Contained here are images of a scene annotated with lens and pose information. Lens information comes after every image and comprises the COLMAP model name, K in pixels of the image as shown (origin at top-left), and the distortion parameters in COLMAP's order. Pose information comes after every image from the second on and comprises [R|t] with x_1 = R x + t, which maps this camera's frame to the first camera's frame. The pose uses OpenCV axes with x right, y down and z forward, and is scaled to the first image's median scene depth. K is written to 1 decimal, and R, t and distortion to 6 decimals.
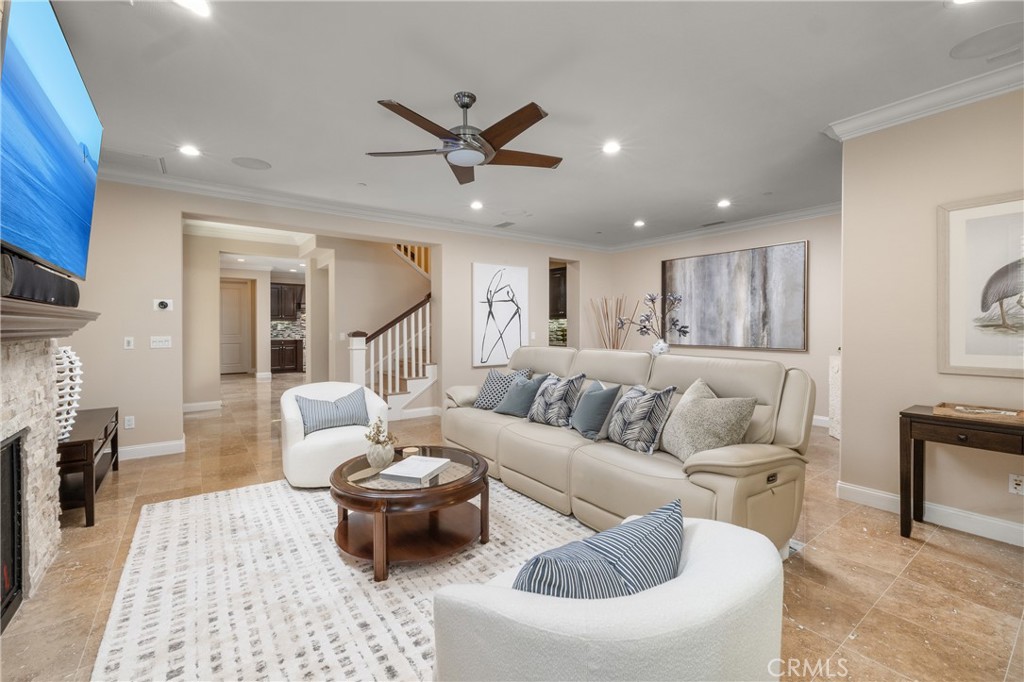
lens RADIAL K [[439.0, 0, 508.9], [0, 439.0, 331.2], [0, 0, 1]] dist [0.003074, -0.000790]
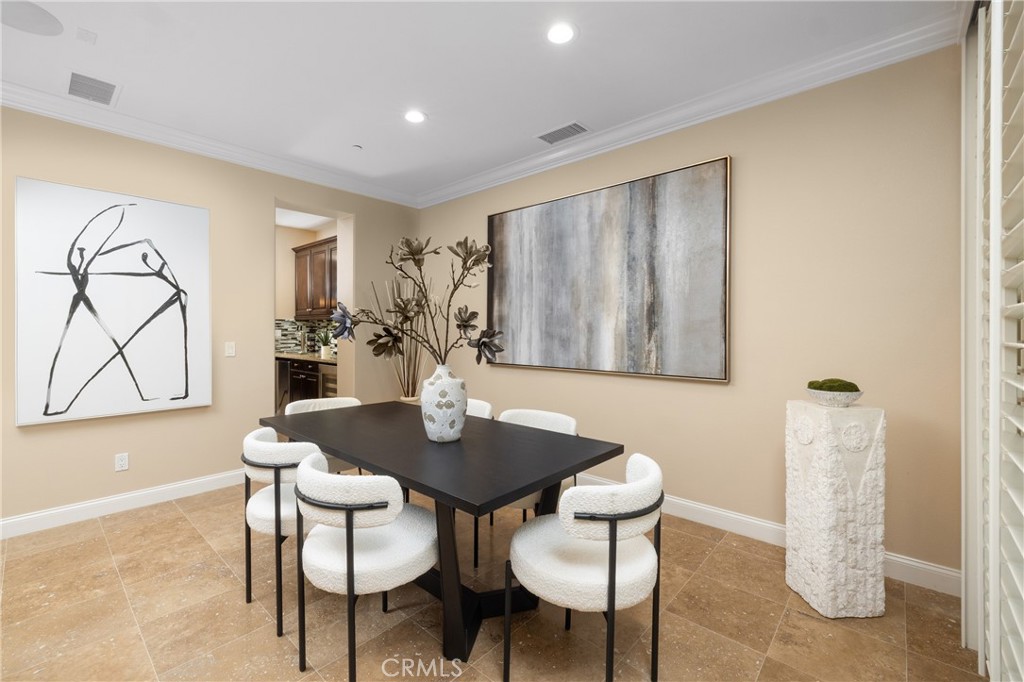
lens RADIAL K [[439.0, 0, 511.6], [0, 439.0, 334.5], [0, 0, 1]] dist [0.003074, -0.000790]
pose [[0.977920, 0.001875, 0.208969, 0.290289], [-0.001570, 0.999997, -0.001621, -0.006389], [-0.208972, 0.001257, 0.977921, 0.491194]]
